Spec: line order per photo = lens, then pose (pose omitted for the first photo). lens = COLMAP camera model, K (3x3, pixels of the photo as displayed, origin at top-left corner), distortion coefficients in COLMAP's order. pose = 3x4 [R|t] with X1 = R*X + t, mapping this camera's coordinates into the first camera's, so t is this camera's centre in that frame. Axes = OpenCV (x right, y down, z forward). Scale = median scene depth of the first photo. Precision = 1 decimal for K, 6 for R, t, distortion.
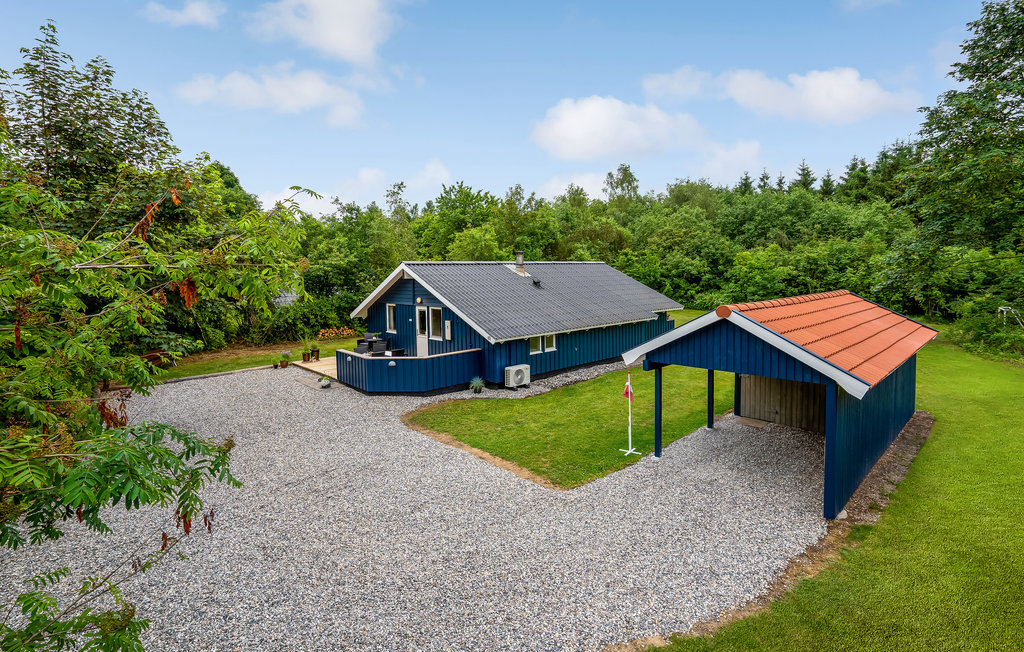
lens RADIAL K [[487.7, 0, 512.2], [0, 487.7, 293.0], [0, 0, 1]] dist [-0.040238, 0.011863]
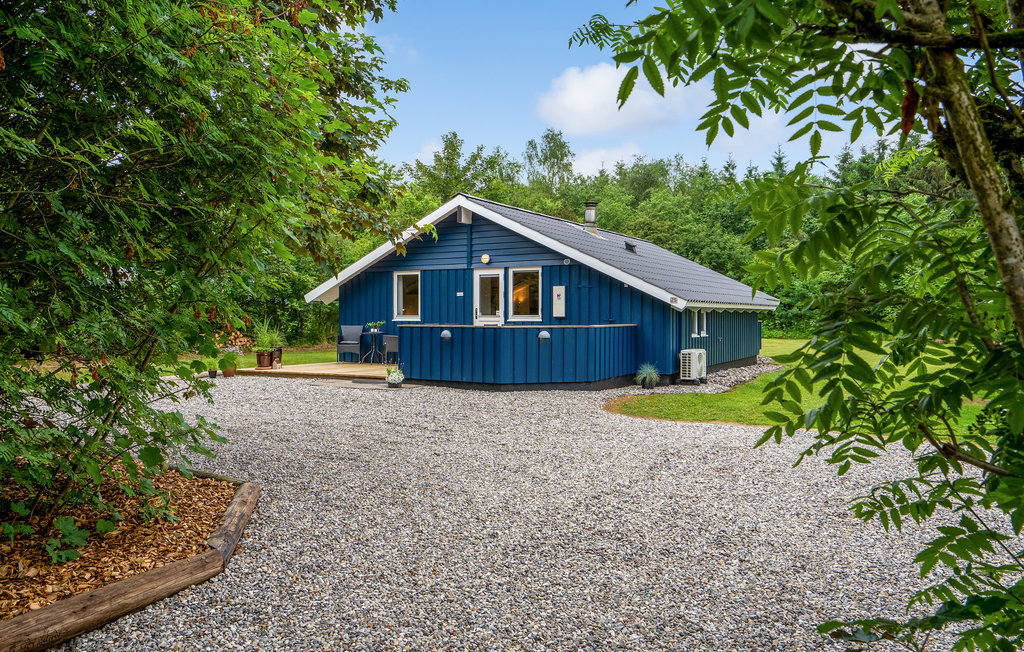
lens RADIAL K [[759.7, 0, 512.0], [0, 759.7, 326.0], [0, 0, 1]] dist [-0.051193, -0.000118]
pose [[0.954936, 0.012710, 0.296540, -0.200400], [-0.003922, 0.999536, -0.030212, 0.057905], [-0.296786, 0.027688, 0.954542, 0.041088]]
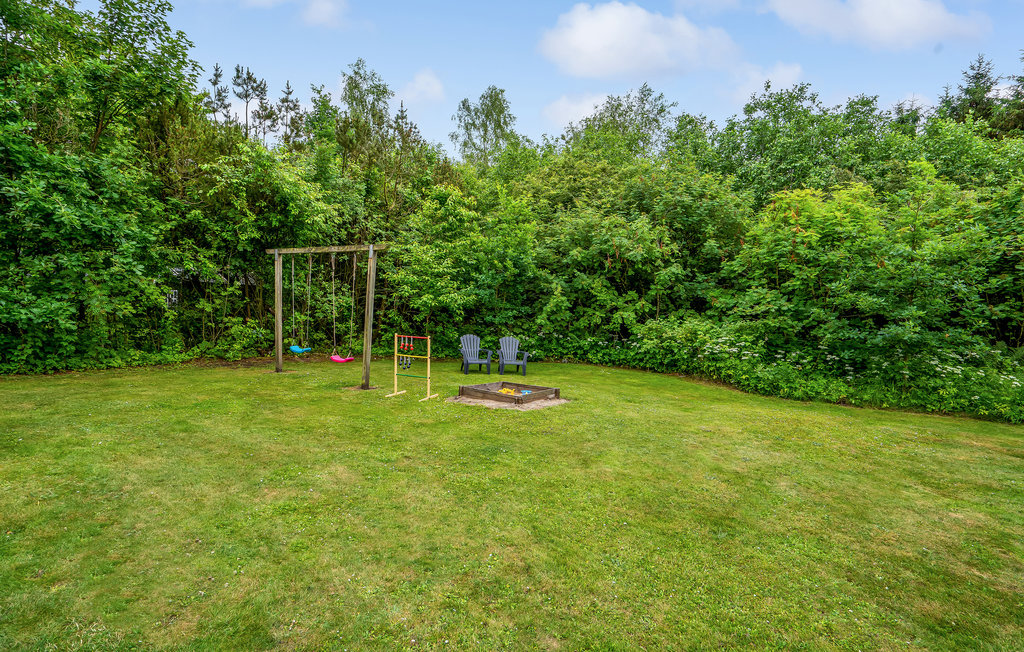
lens RADIAL K [[510.3, 0, 511.5], [0, 510.3, 349.5], [0, 0, 1]] dist [-0.046495, 0.000734]
pose [[0.976468, 0.027273, 0.213929, 0.222474], [-0.034218, 0.998999, 0.028826, 0.014037], [-0.212929, -0.035468, 0.976424, 0.683737]]
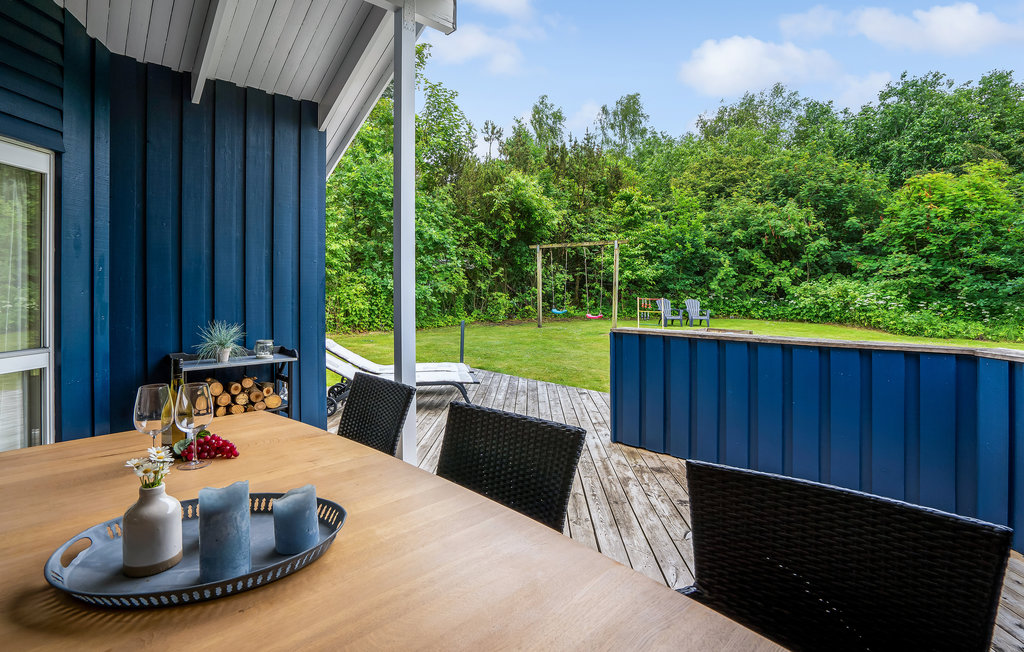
lens RADIAL K [[487.7, 0, 512.2], [0, 487.7, 293.0], [0, 0, 1]] dist [-0.040238, 0.011863]
pose [[0.999980, 0.001378, -0.006182, 0.137426], [-0.001518, 0.999739, -0.022782, 0.019742], [0.006149, 0.022790, 0.999721, 0.583081]]
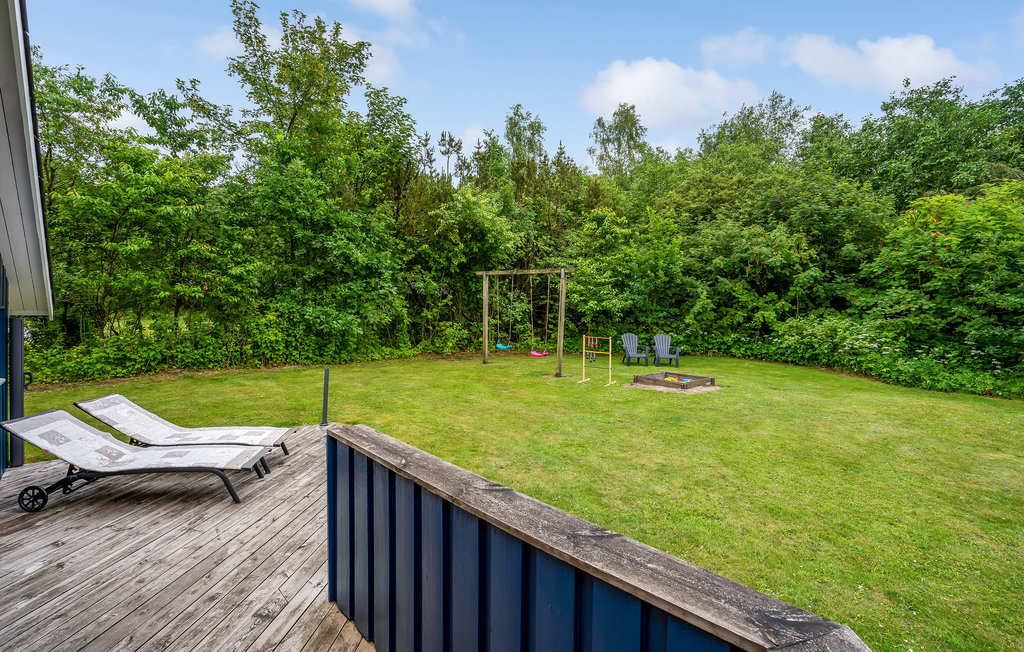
lens RADIAL K [[495.5, 0, 511.5], [0, 495.5, 316.7], [0, 0, 1]] dist [-0.042731, 0.015970]
pose [[0.999173, 0.021169, -0.034713, 0.188273], [-0.021684, 0.999659, -0.014527, 0.009537], [0.034393, 0.015268, 0.999292, 0.621731]]
